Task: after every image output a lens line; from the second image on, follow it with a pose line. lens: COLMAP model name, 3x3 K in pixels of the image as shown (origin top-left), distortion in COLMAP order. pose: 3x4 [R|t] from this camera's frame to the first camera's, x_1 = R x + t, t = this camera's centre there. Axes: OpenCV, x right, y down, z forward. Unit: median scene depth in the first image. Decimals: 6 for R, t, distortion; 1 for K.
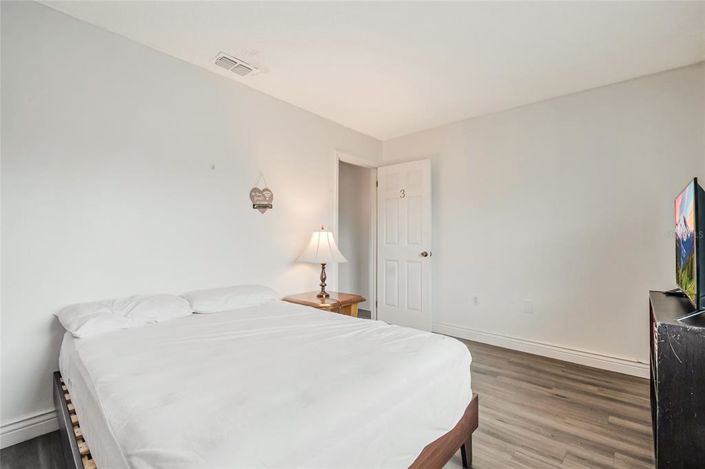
lens RADIAL K [[317.7, 0, 352.5], [0, 317.7, 234.5], [0, 0, 1]] dist [-0.001448, -0.000279]
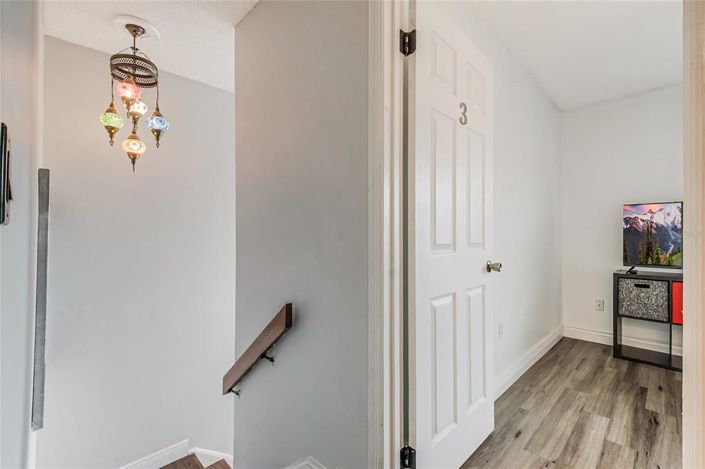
lens RADIAL K [[317.7, 0, 352.5], [0, 317.7, 234.5], [0, 0, 1]] dist [-0.001448, -0.000279]
pose [[0.059892, 0.013179, 0.998118, -0.344041], [0.002798, 0.999907, -0.013371, 0.031320], [-0.998201, 0.003594, 0.059849, 1.621457]]
